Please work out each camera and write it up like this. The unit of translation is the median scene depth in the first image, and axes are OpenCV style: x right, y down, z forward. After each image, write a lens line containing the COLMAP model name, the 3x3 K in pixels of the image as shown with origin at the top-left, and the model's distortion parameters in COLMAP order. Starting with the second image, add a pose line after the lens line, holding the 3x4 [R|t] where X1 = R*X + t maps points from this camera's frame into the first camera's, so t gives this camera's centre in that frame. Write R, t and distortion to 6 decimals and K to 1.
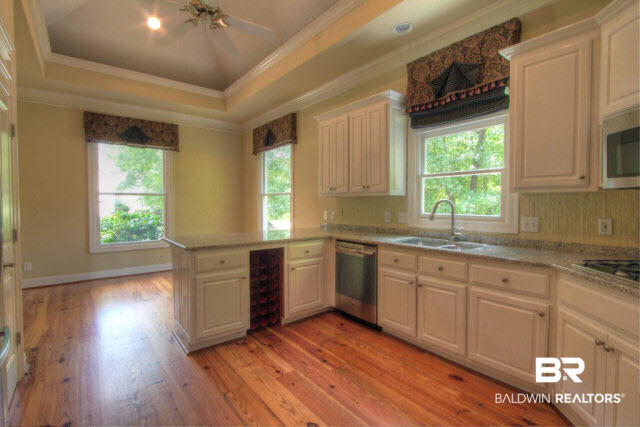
lens RADIAL K [[300.1, 0, 320.0], [0, 300.1, 213.5], [0, 0, 1]] dist [-0.012386, 0.000005]
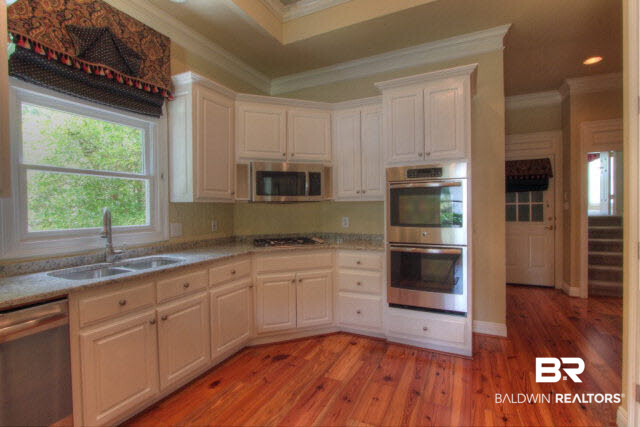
lens RADIAL K [[300.1, 0, 320.0], [0, 300.1, 213.5], [0, 0, 1]] dist [-0.012386, 0.000005]
pose [[-0.424550, -0.014901, 0.905282, -0.512804], [0.040159, 0.998571, 0.035270, -0.040098], [-0.904513, 0.051329, -0.423345, 0.918569]]
